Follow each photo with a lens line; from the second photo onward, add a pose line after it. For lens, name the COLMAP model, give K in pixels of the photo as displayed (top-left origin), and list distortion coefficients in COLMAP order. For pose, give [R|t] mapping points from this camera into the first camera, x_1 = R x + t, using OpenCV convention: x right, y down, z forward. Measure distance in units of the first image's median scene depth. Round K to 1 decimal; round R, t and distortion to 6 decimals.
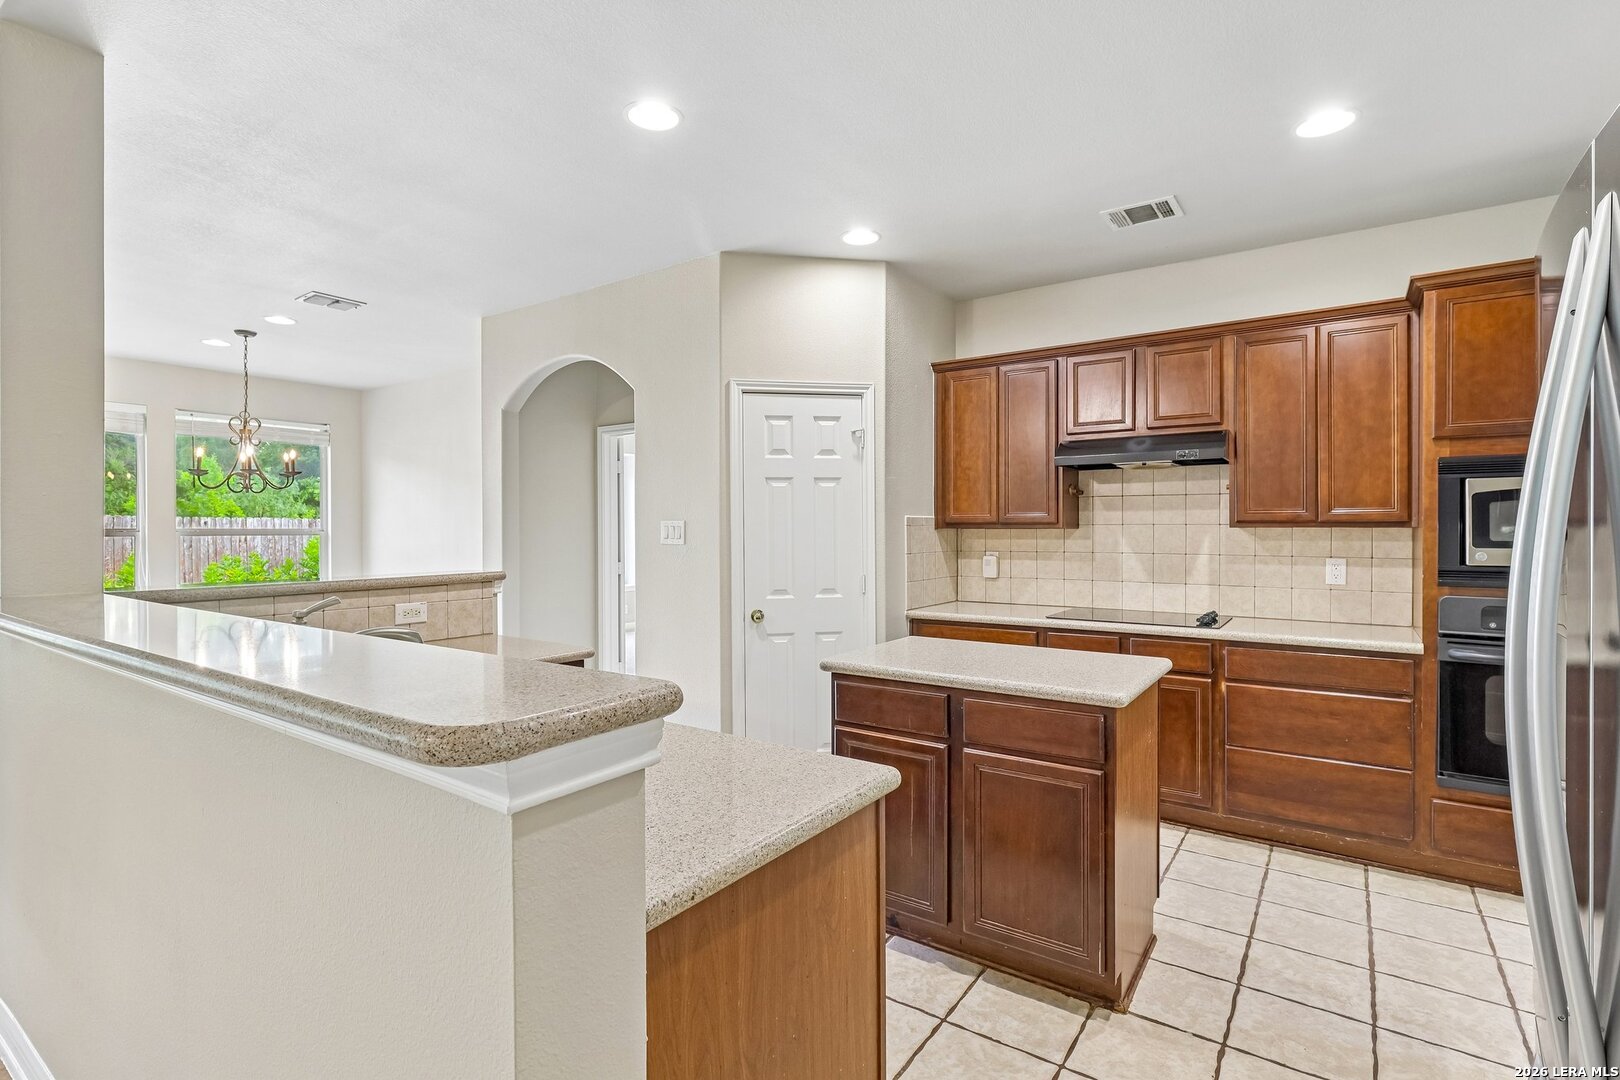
lens RADIAL K [[764.9, 0, 797.3], [0, 764.9, 531.3], [0, 0, 1]] dist [0.003296, -0.000948]
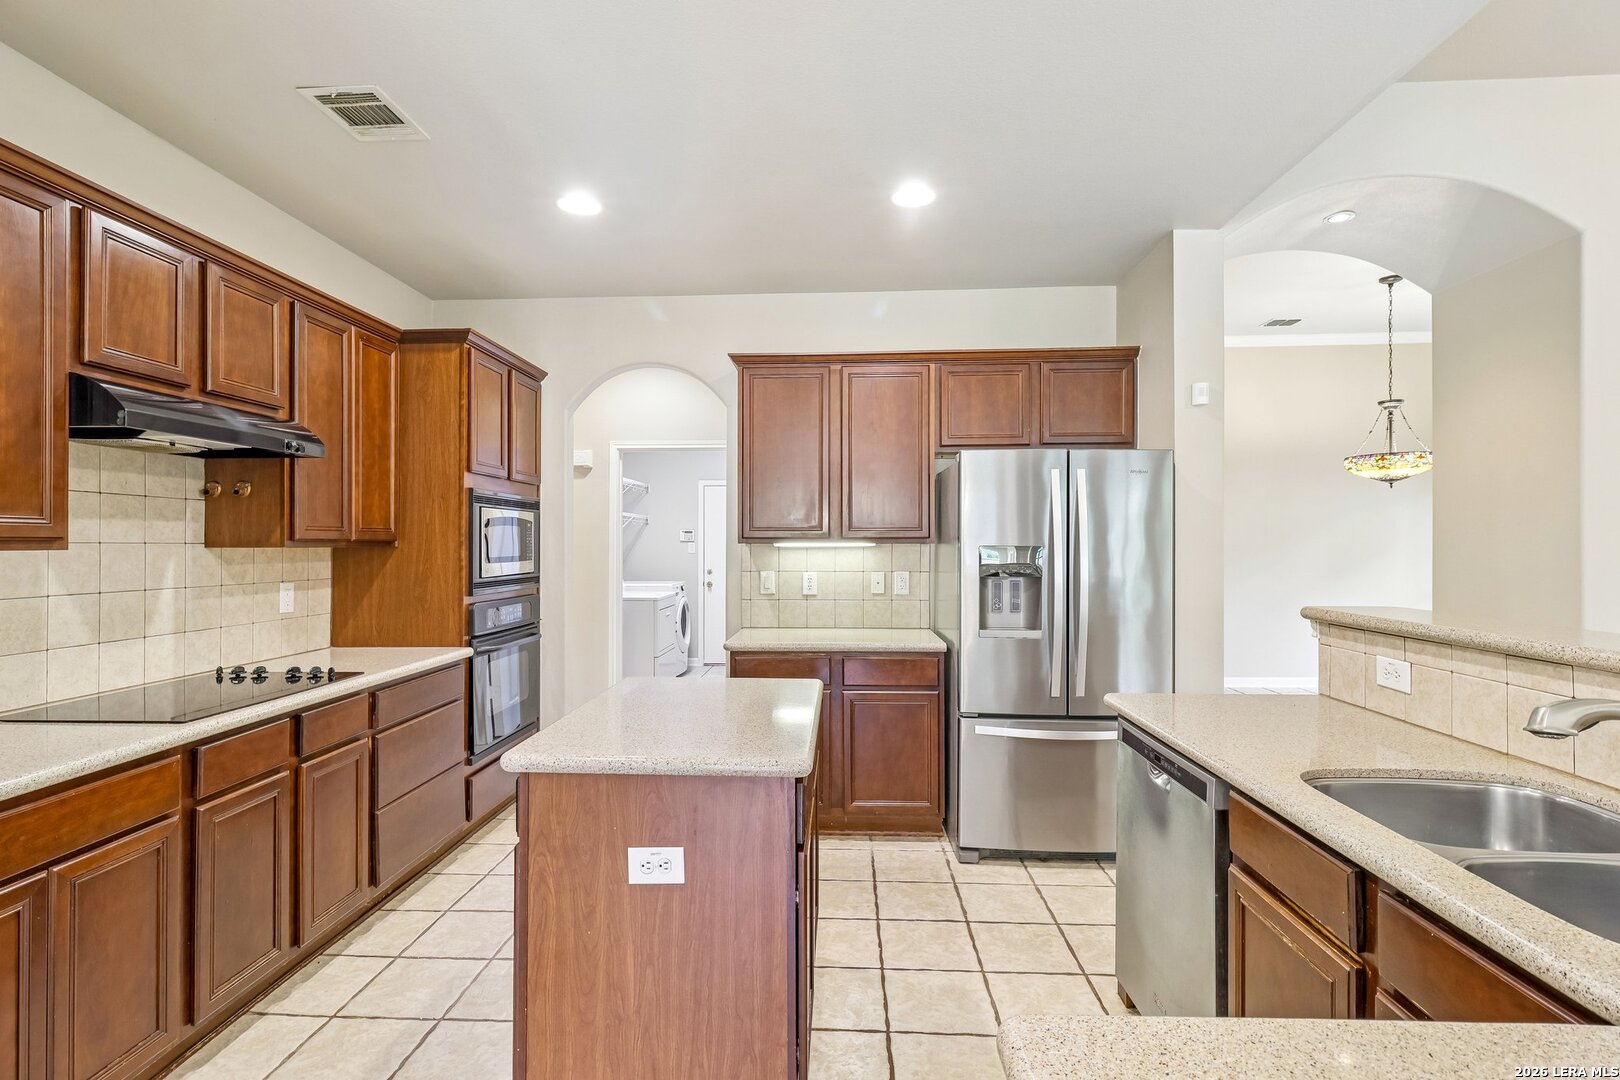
lens RADIAL K [[764.9, 0, 800.5], [0, 764.9, 543.5], [0, 0, 1]] dist [0.003296, -0.000948]
pose [[-0.539541, 0.008578, 0.841916, -0.330375], [0.012784, 0.999916, -0.001995, -0.000574], [-0.841863, 0.009686, -0.539605, 0.915494]]
